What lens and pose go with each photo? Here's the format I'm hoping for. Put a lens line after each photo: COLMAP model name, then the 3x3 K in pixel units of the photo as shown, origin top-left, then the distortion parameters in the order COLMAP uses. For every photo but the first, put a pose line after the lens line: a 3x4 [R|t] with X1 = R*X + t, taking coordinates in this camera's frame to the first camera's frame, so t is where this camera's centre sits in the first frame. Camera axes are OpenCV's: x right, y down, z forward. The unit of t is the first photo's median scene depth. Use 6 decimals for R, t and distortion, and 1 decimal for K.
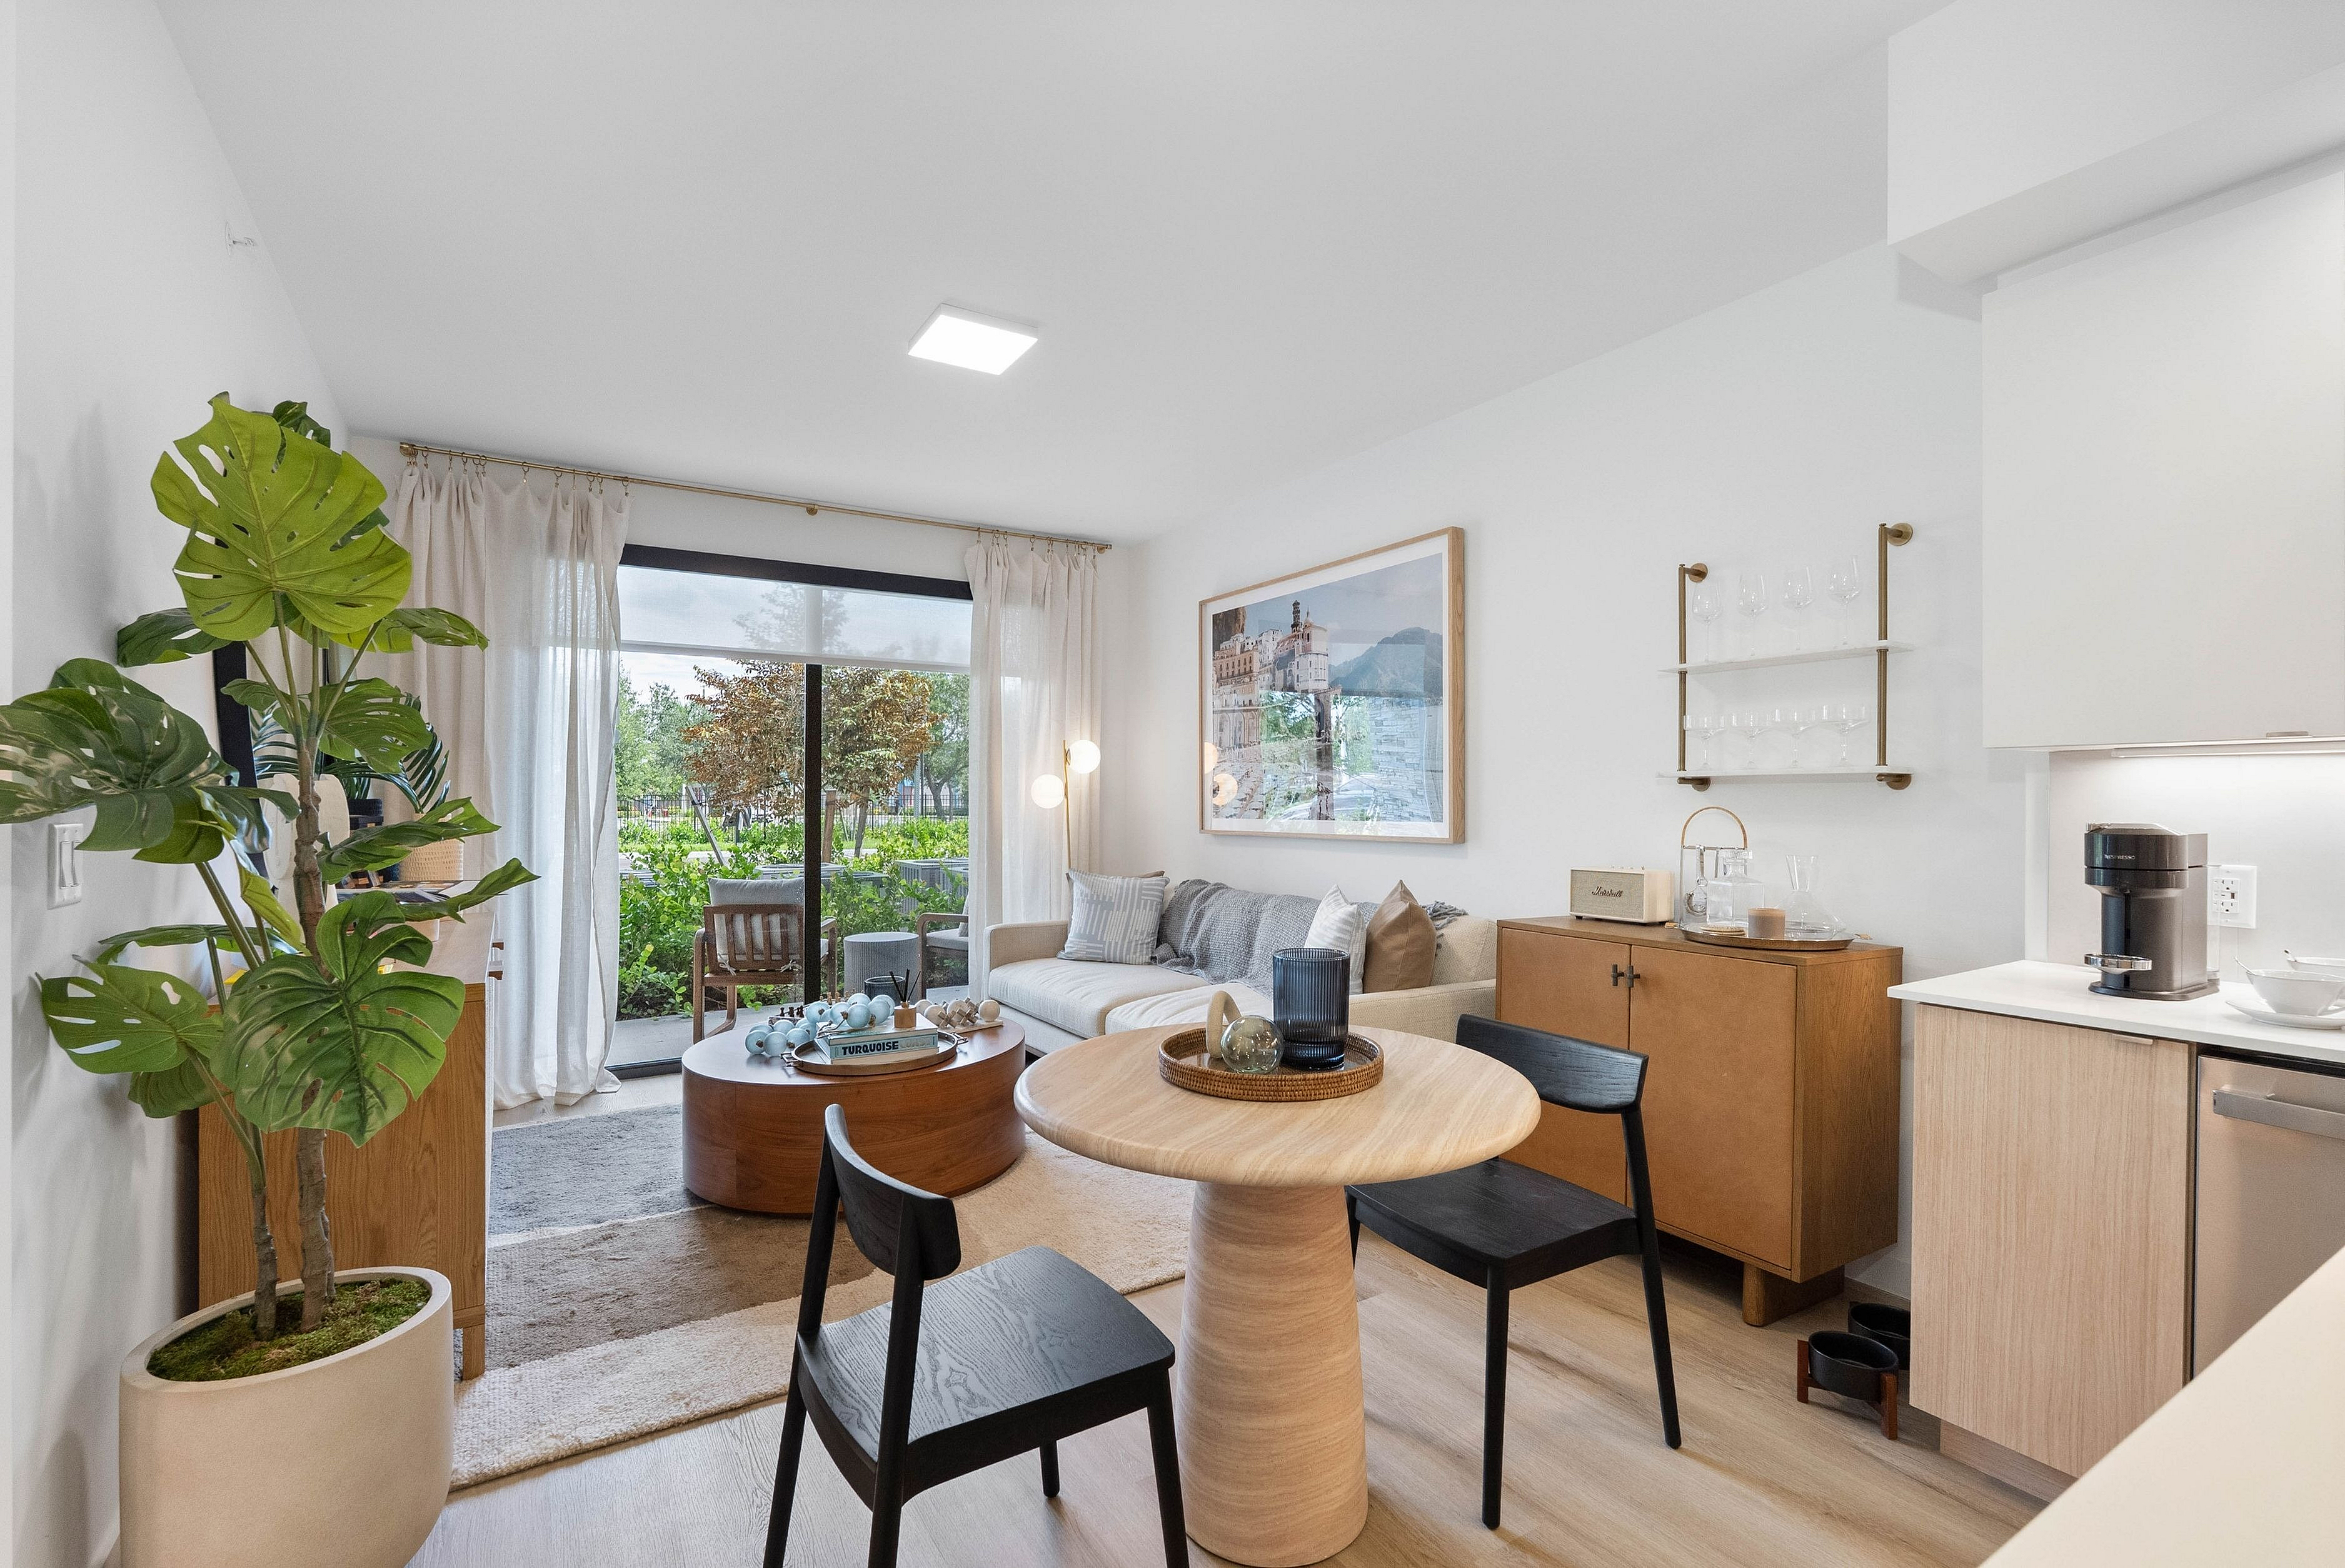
lens RADIAL K [[1019.5, 0, 1169.9], [0, 1019.5, 798.2], [0, 0, 1]] dist [-0.000377, 0.000325]
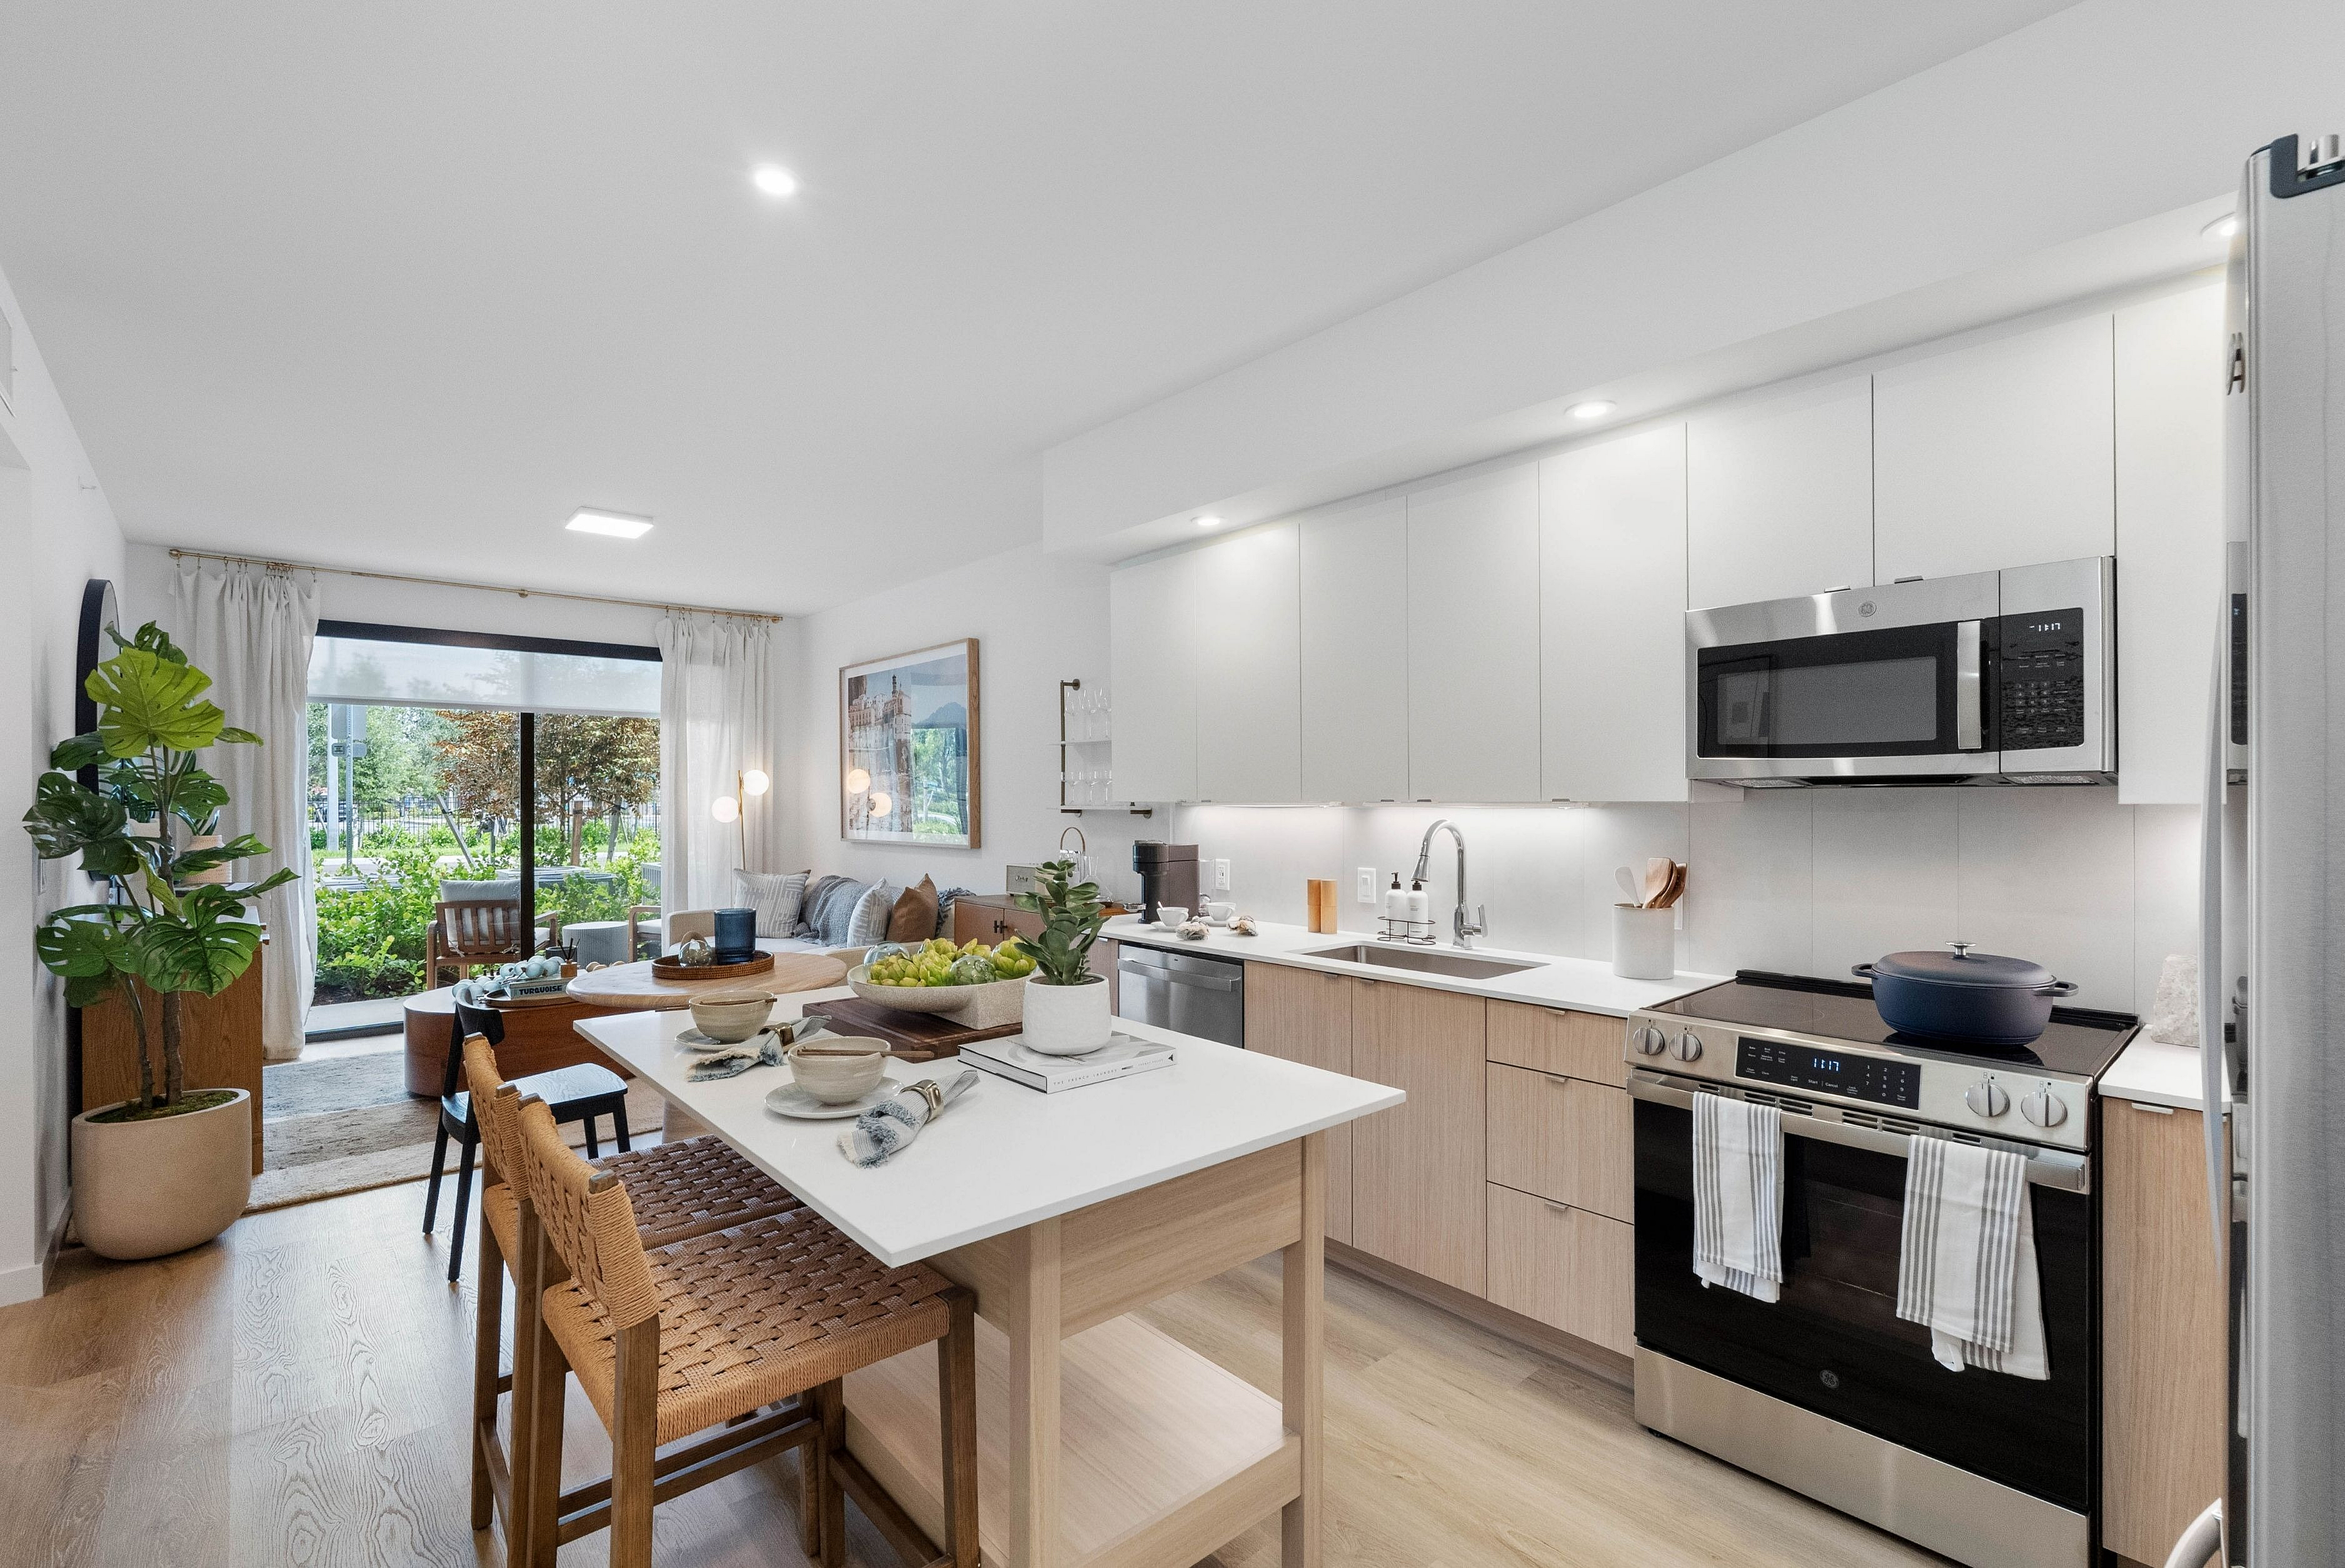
lens RADIAL K [[1029.2, 0, 1162.0], [0, 1029.2, 800.9], [0, 0, 1]] dist [-0.001203, -0.000045]
pose [[0.987678, -0.003299, 0.156467, 0.249575], [0.002321, 0.999977, 0.006432, -0.027260], [-0.156485, -0.005990, 0.987662, -0.425511]]
